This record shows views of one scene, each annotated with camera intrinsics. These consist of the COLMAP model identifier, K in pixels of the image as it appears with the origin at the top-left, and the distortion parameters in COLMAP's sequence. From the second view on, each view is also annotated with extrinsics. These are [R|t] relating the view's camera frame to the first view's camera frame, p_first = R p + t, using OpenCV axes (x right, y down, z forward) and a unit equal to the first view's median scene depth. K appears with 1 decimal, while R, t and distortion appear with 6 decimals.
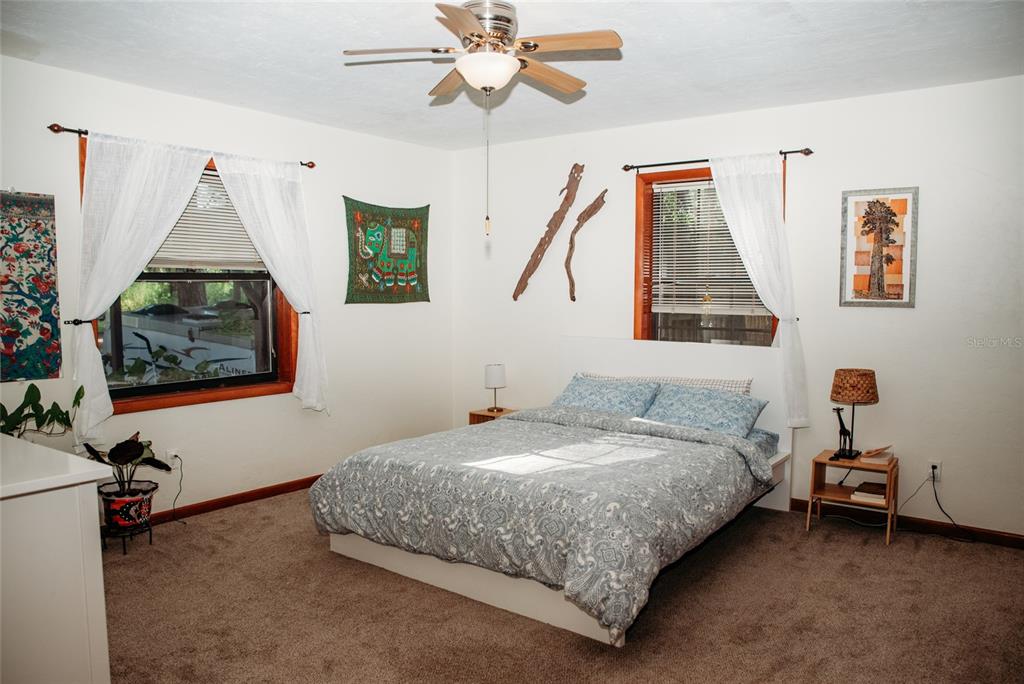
lens RADIAL K [[720.1, 0, 532.4], [0, 720.1, 357.0], [0, 0, 1]] dist [-0.135664, 0.101829]
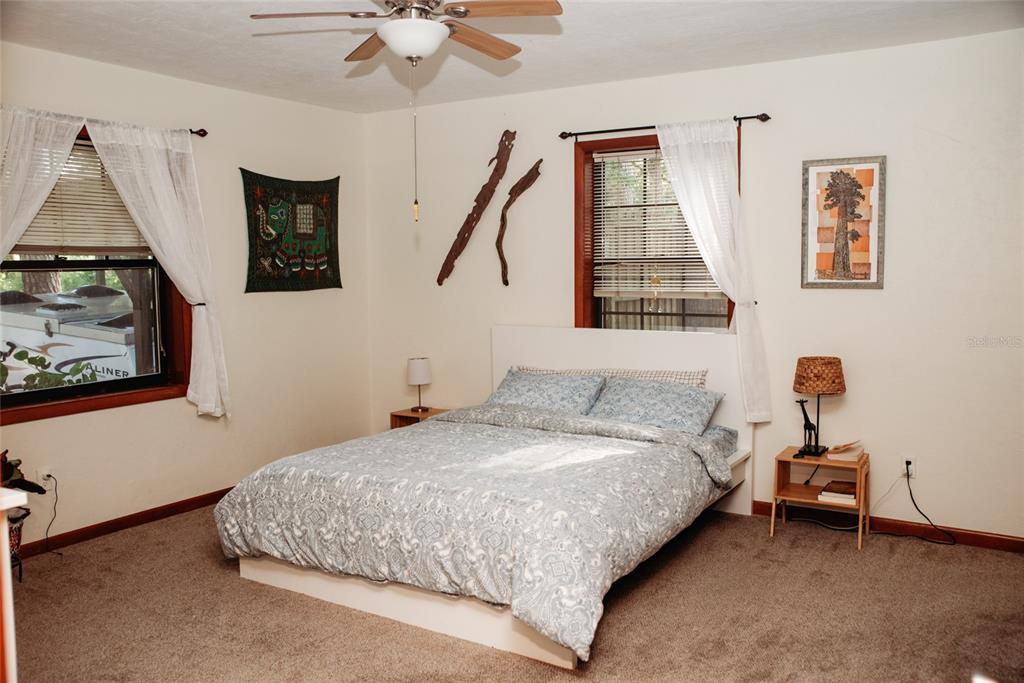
lens RADIAL K [[844.8, 0, 512.0], [0, 844.8, 341.5], [0, 0, 1]] dist [-0.082980, 0.108139]
pose [[0.997210, -0.019623, 0.072019, -0.015782], [0.019619, 0.999807, 0.000754, -0.011417], [-0.072020, 0.000661, 0.997403, -0.052829]]
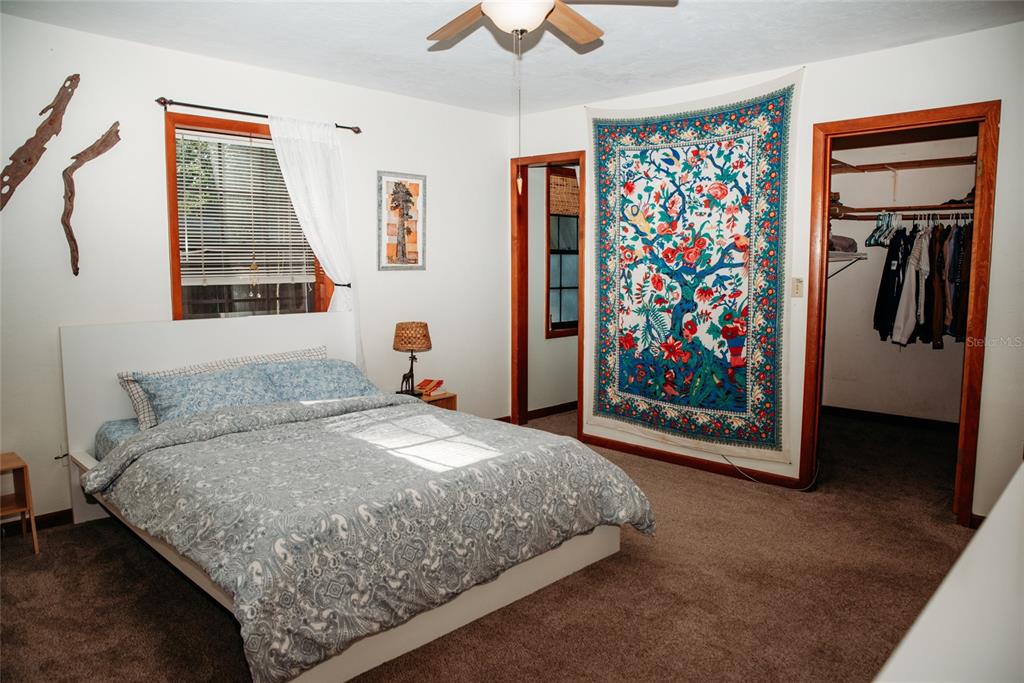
lens RADIAL K [[690.5, 0, 512.0], [0, 690.5, 341.5], [0, 0, 1]] dist [-0.121045, 0.106599]
pose [[0.160368, -0.117563, 0.980031, -0.661605], [0.090724, 0.990434, 0.103965, -0.055975], [-0.982879, 0.072240, 0.169500, 0.621142]]
